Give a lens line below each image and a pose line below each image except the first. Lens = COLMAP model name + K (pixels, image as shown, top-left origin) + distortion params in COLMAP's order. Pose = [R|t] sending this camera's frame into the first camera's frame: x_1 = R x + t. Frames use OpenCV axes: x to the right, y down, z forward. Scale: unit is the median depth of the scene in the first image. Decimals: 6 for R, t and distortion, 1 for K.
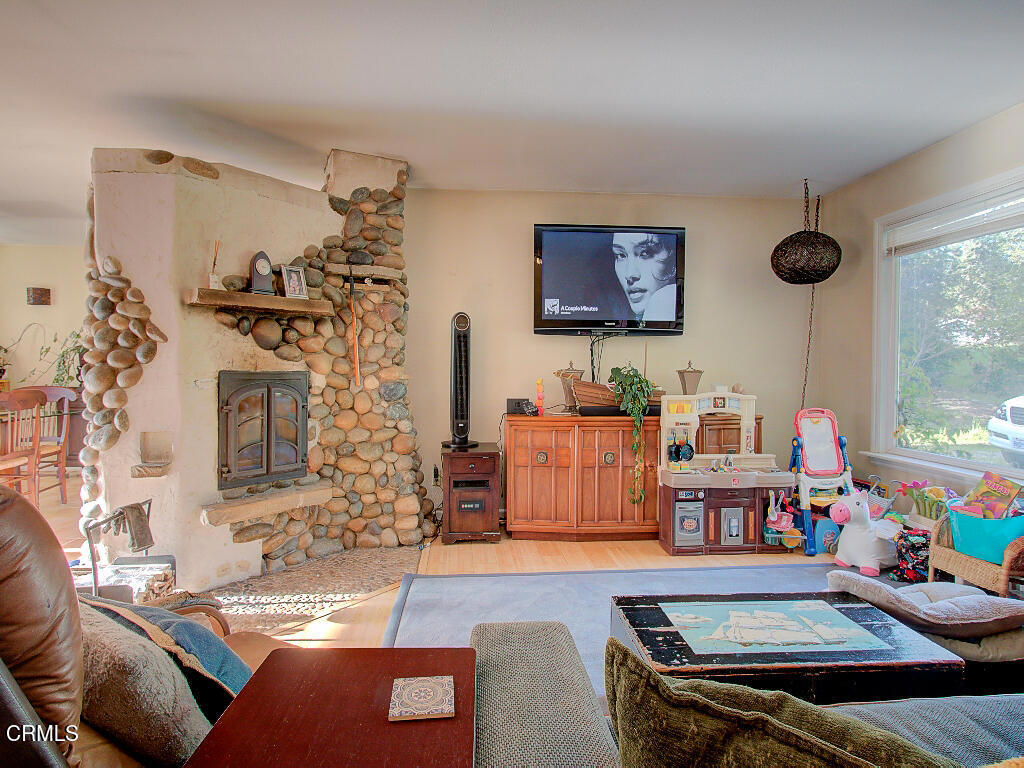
lens RADIAL K [[555.7, 0, 514.1], [0, 555.7, 388.5], [0, 0, 1]] dist [-0.003040, 0.011584]
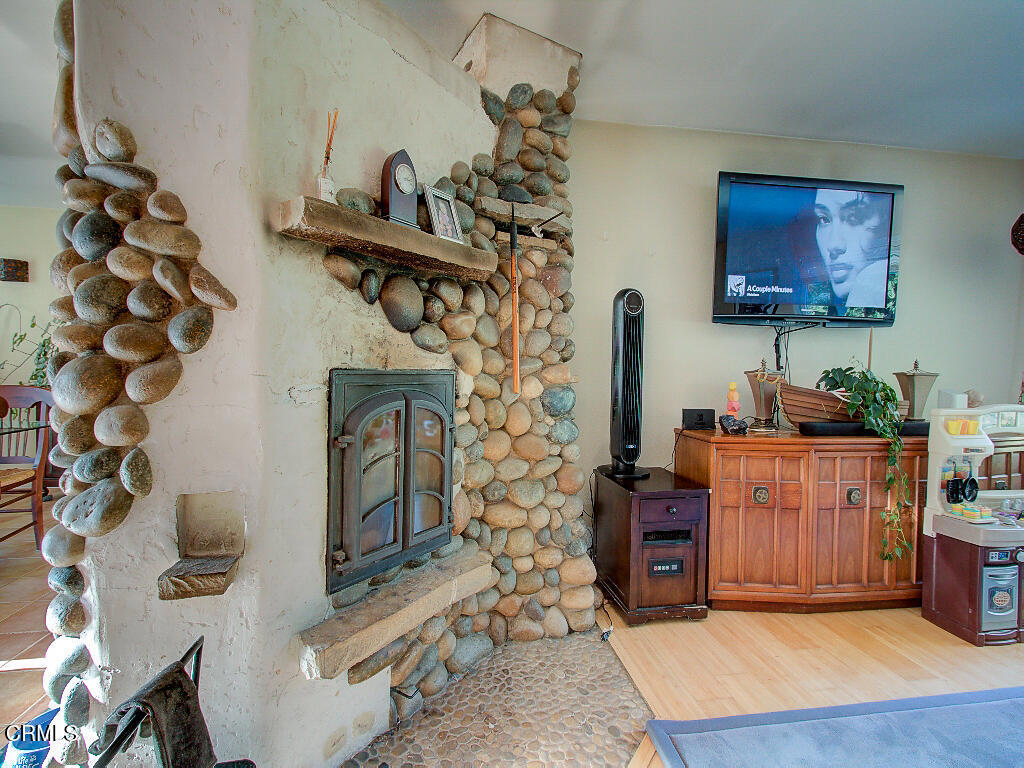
lens RADIAL K [[476.0, 0, 509.7], [0, 476.0, 388.7], [0, 0, 1]] dist [0.004178, 0.000858]
pose [[0.997282, 0.006855, 0.073353, -0.349753], [-0.007690, 0.999909, 0.011113, -0.017032], [-0.073270, -0.011647, 0.997244, 0.478524]]
